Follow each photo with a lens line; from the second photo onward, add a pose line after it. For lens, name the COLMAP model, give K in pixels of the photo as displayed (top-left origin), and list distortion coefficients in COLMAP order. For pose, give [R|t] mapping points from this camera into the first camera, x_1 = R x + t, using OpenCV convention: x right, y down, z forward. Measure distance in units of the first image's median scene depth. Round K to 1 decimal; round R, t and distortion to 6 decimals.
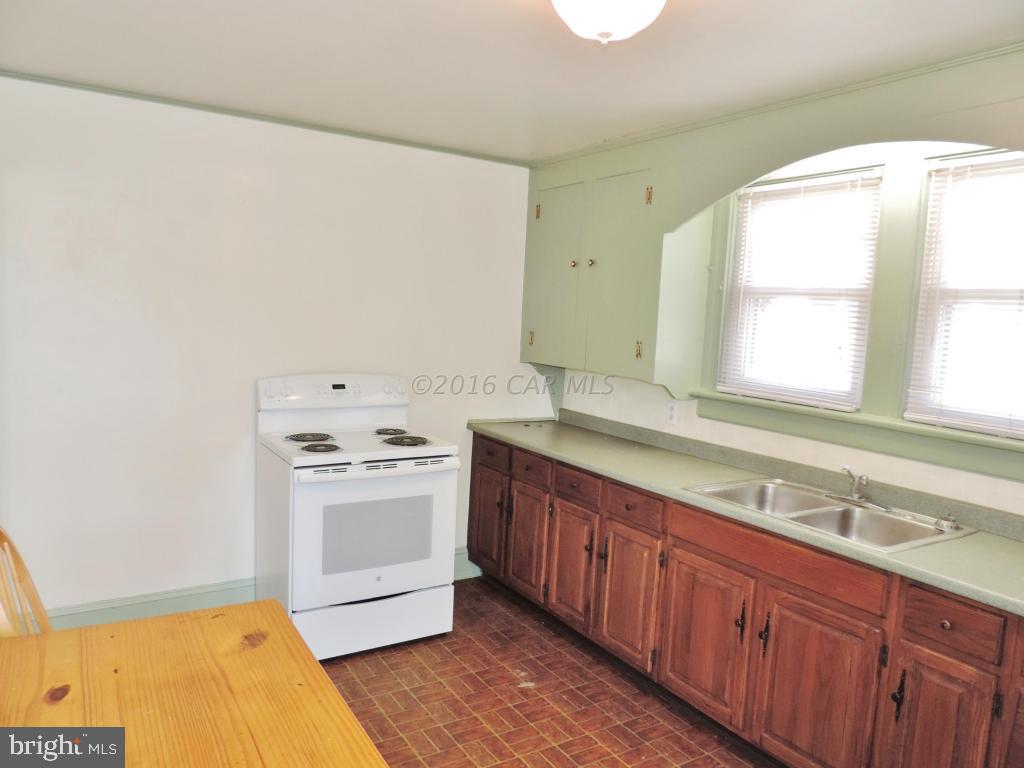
lens RADIAL K [[731.2, 0, 512.4], [0, 731.2, 385.5], [0, 0, 1]] dist [-0.030153, 0.001027]
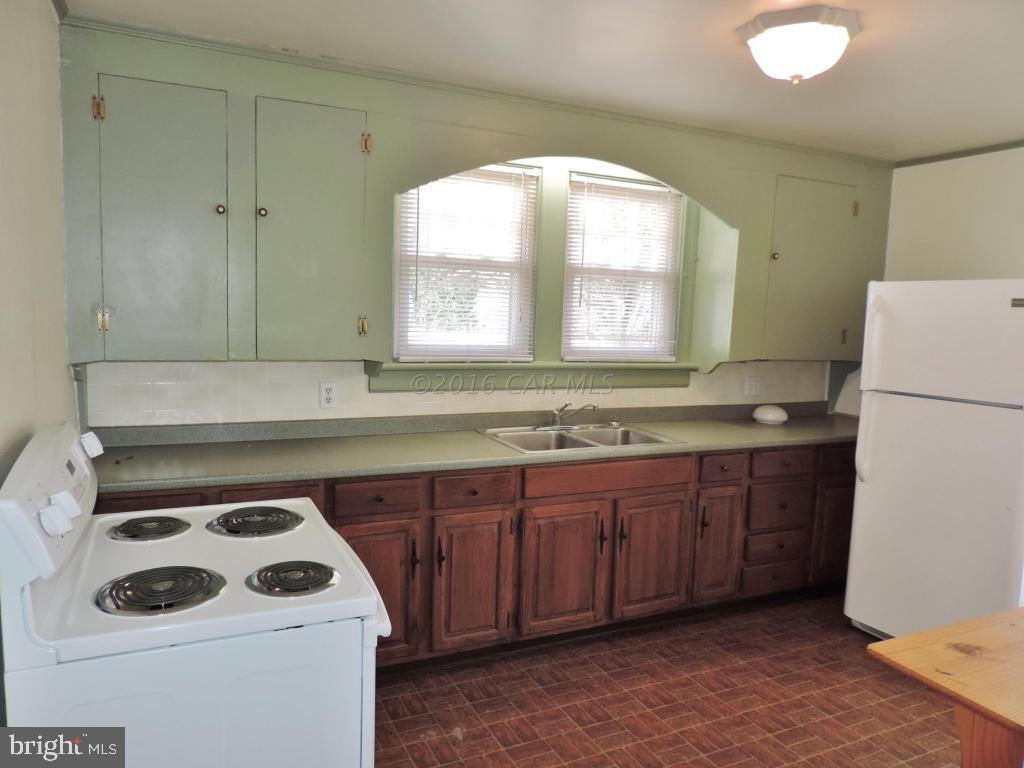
lens RADIAL K [[731.2, 0, 513.2], [0, 731.2, 384.6], [0, 0, 1]] dist [-0.030153, 0.001027]
pose [[0.100728, -0.159353, 0.982069, -0.804279], [0.065266, 0.986022, 0.153300, -0.122559], [-0.992771, 0.048654, 0.109721, 0.899738]]
